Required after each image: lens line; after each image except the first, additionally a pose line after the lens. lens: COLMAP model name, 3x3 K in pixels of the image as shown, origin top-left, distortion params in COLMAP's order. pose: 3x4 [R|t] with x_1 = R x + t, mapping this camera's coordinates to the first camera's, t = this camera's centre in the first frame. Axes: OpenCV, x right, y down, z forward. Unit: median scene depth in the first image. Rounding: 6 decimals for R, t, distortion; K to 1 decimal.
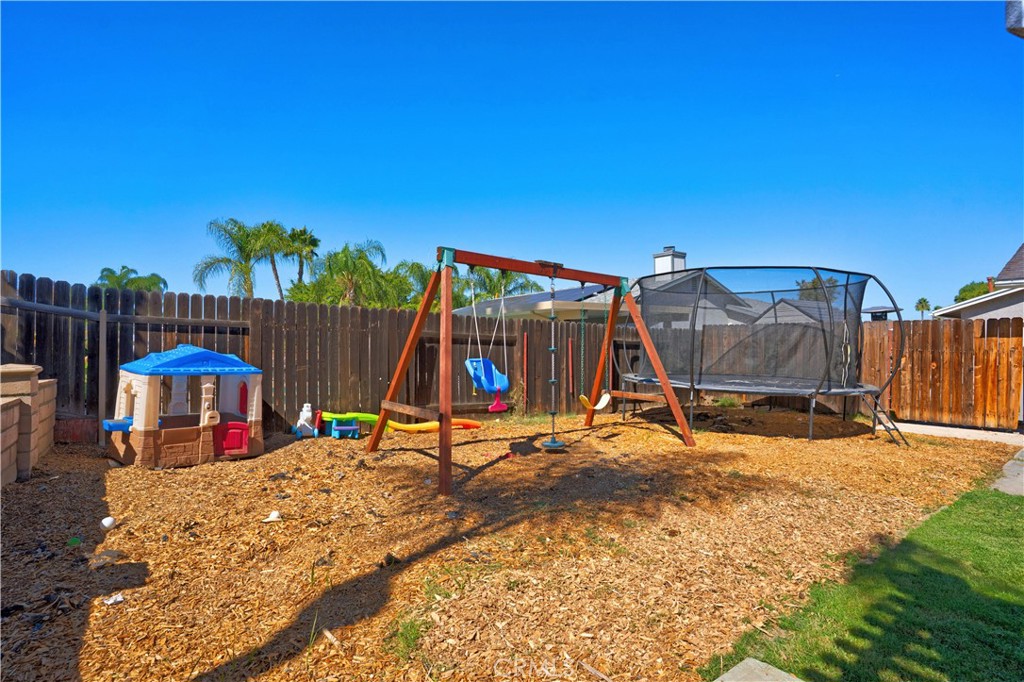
lens RADIAL K [[501.7, 0, 508.6], [0, 501.7, 340.9], [0, 0, 1]] dist [-0.058606, 0.007583]
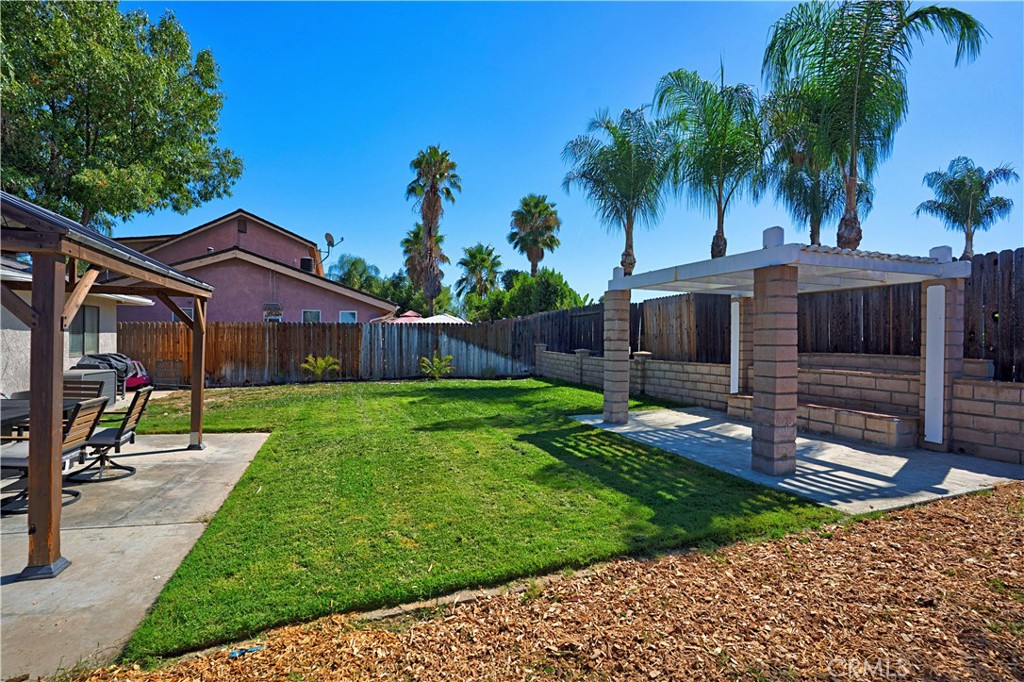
lens RADIAL K [[501.7, 0, 507.5], [0, 501.7, 336.3], [0, 0, 1]] dist [-0.058606, 0.007583]
pose [[-0.960726, 0.002275, 0.277490, 0.418992], [-0.004870, 0.999674, -0.025055, 0.017363], [-0.277456, -0.025422, -0.960402, 1.053483]]
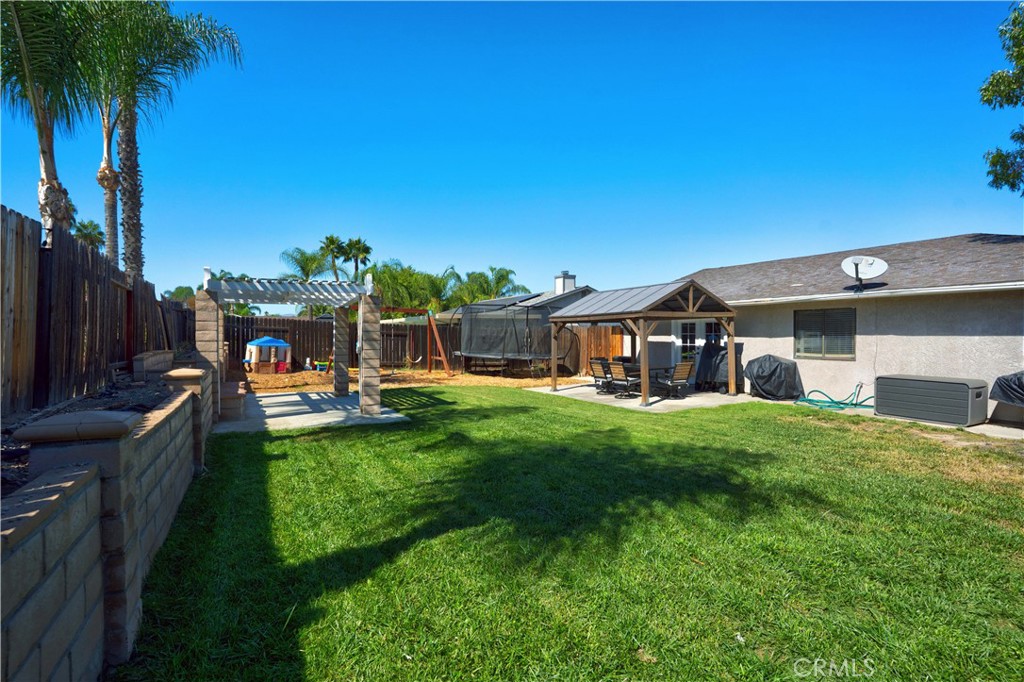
lens RADIAL K [[501.7, 0, 507.1], [0, 501.7, 345.7], [0, 0, 1]] dist [-0.058606, 0.007583]
pose [[0.990692, 0.009460, -0.135791, 1.060770], [-0.005079, 0.999456, 0.032572, -0.037070], [0.136026, -0.031579, 0.990202, -1.578831]]
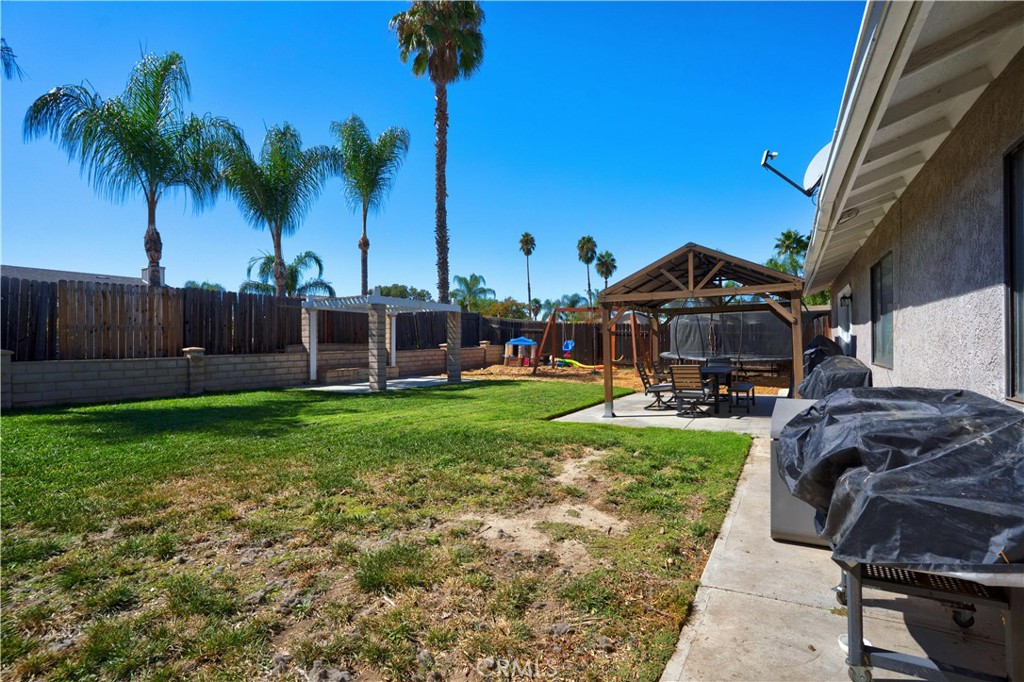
lens RADIAL K [[501.7, 0, 509.0], [0, 501.7, 339.3], [0, 0, 1]] dist [-0.058606, 0.007583]
pose [[0.406041, -0.001518, -0.913853, 2.437967], [0.013310, 0.999902, 0.004253, 0.007436], [0.913758, -0.013891, 0.406022, -0.563932]]
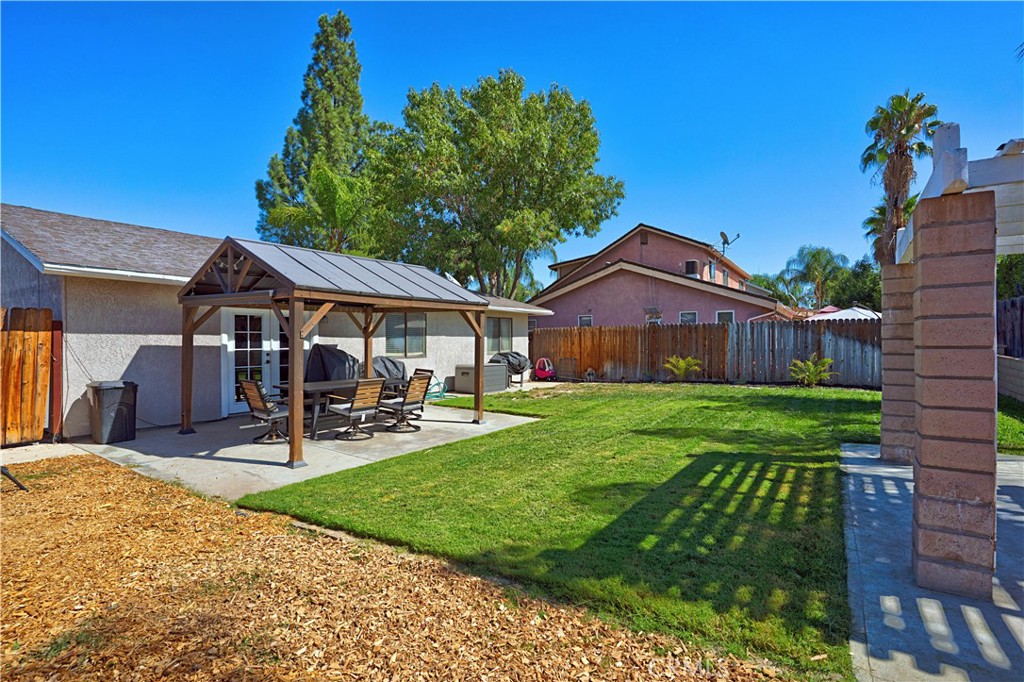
lens RADIAL K [[501.7, 0, 507.5], [0, 501.7, 341.9], [0, 0, 1]] dist [-0.058606, 0.007583]
pose [[-0.353643, 0.004250, 0.935371, -0.038395], [-0.009760, 0.999918, -0.008233, 0.012462], [-0.935330, -0.012041, -0.353573, 0.659319]]
